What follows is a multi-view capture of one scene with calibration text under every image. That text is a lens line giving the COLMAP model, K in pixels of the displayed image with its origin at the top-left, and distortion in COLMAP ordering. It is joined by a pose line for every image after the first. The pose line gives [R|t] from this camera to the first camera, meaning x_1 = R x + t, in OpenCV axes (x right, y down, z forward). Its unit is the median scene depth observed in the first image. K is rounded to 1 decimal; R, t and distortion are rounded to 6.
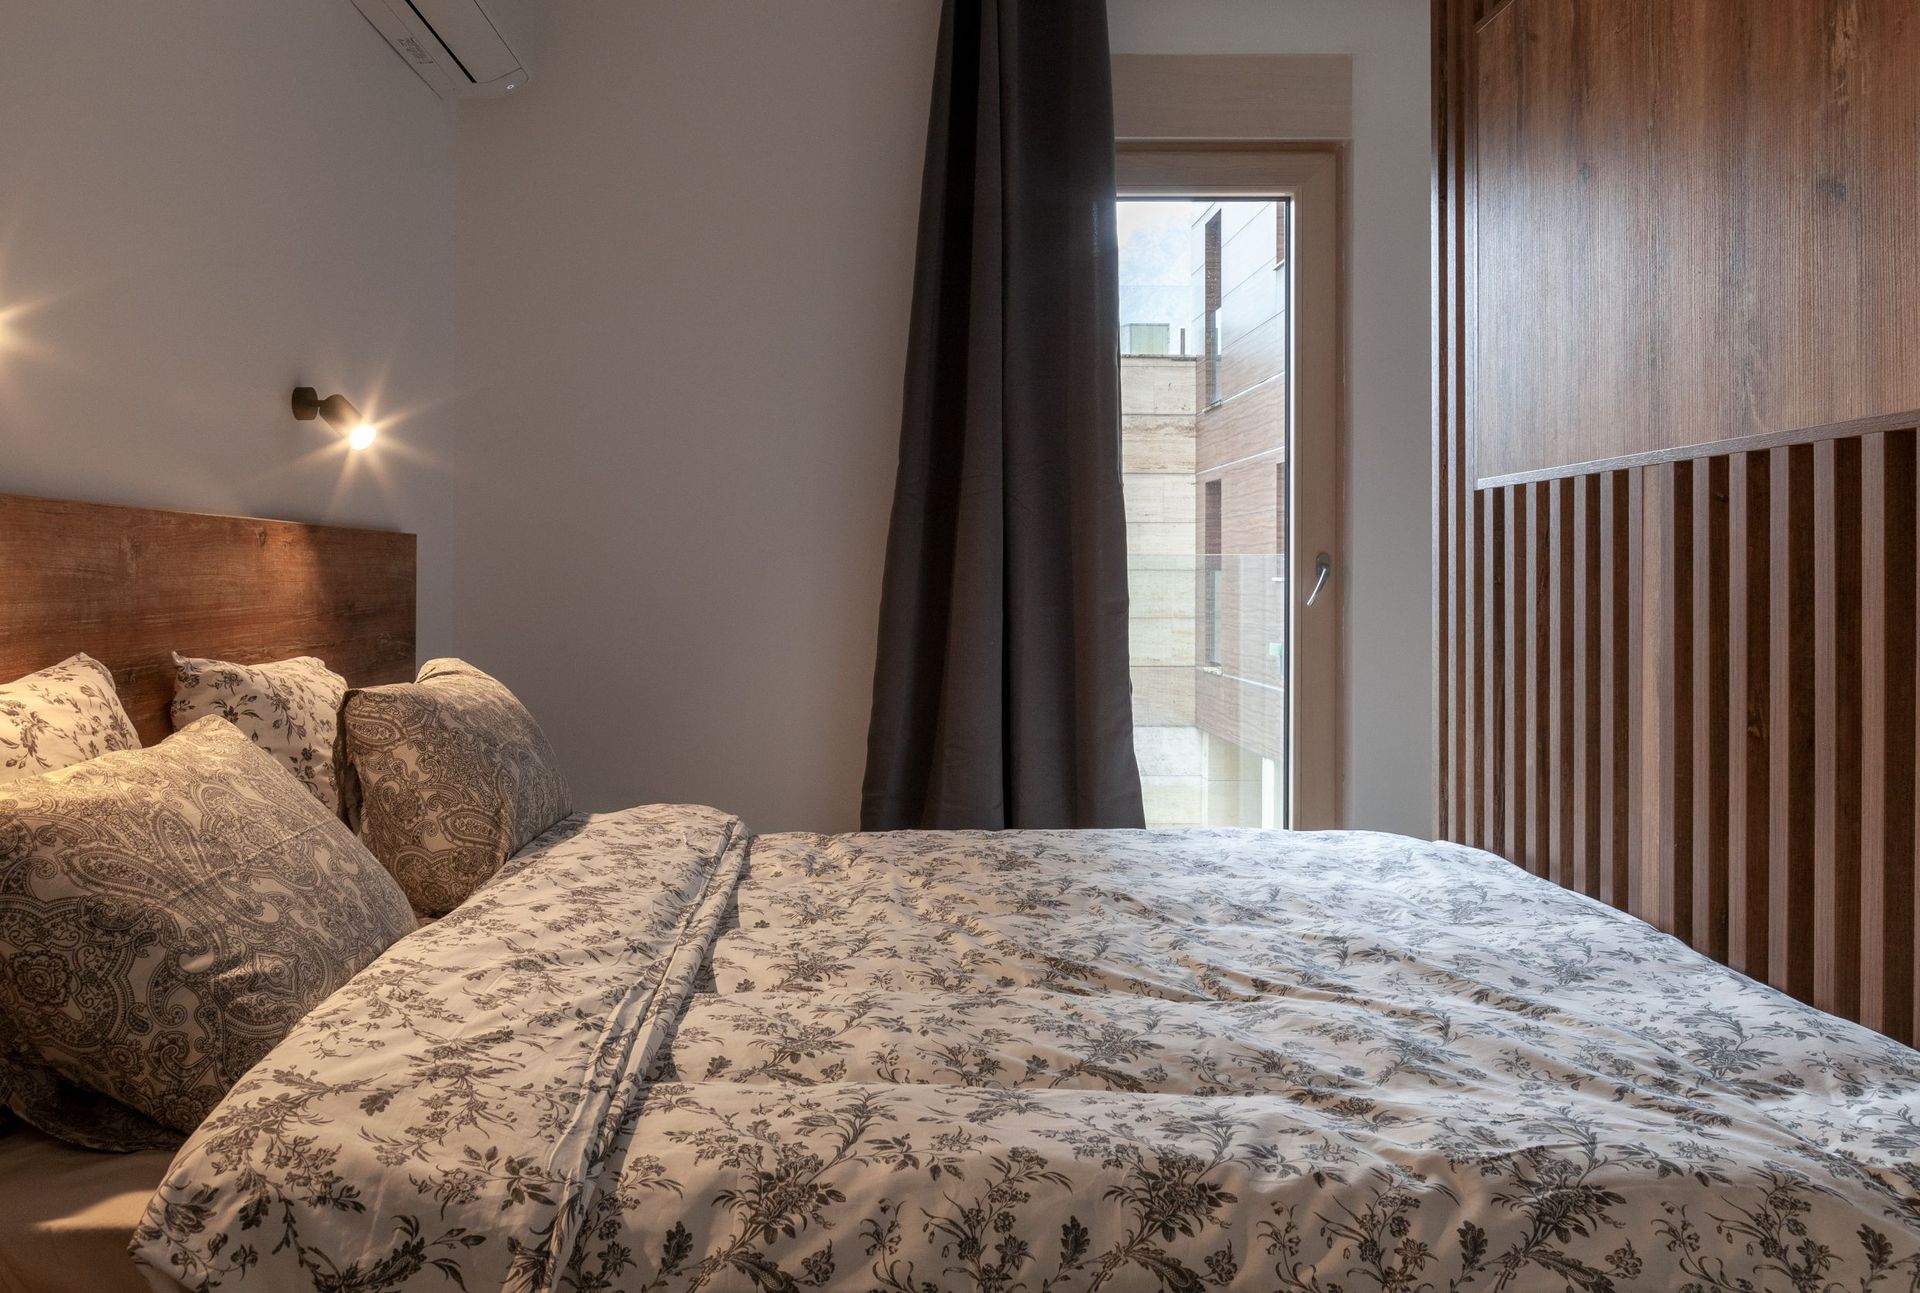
lens RADIAL K [[1569.4, 0, 959.4], [0, 1569.4, 633.5], [0, 0, 1]] dist [-0.026630, -0.004184]
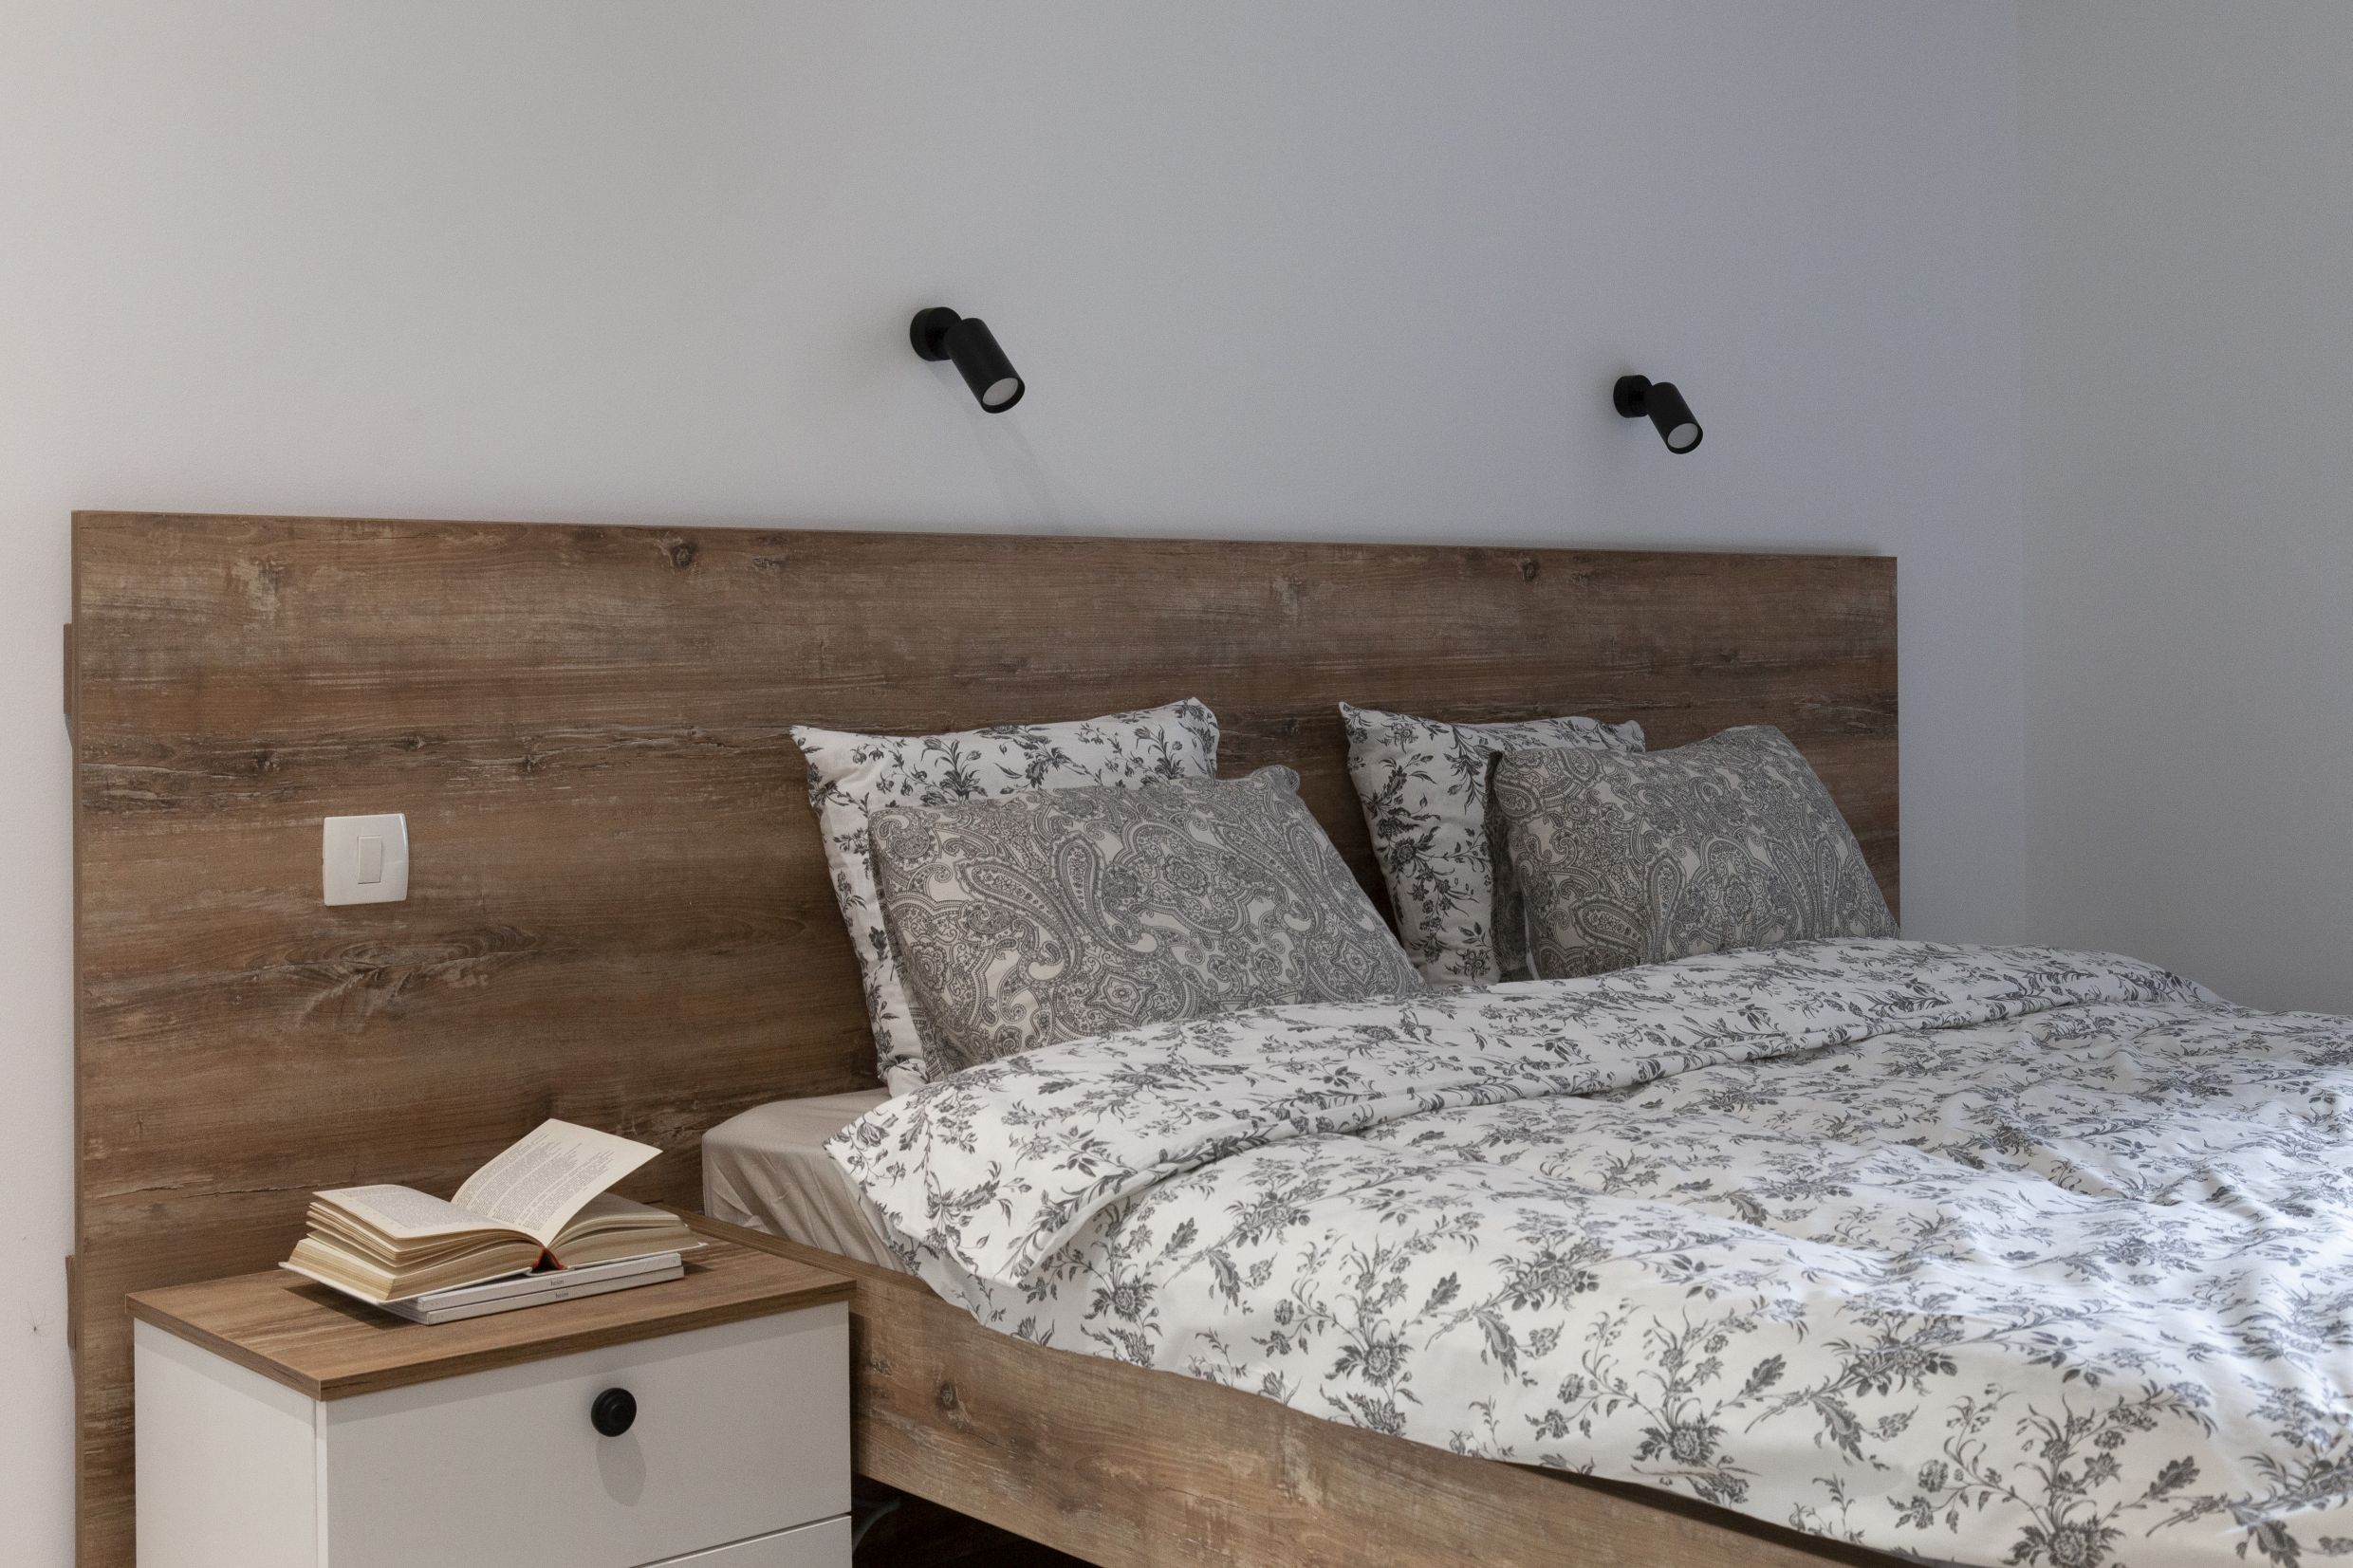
lens RADIAL K [[2850.8, 0, 1187.4], [0, 2850.8, 778.1], [0, 0, 1]] dist [0.011567, 0.000000]
pose [[0.665114, 0.039329, -0.745705, 0.734162], [-0.023812, 0.999221, 0.031461, 0.006562], [0.746362, -0.003169, 0.665533, -0.179767]]
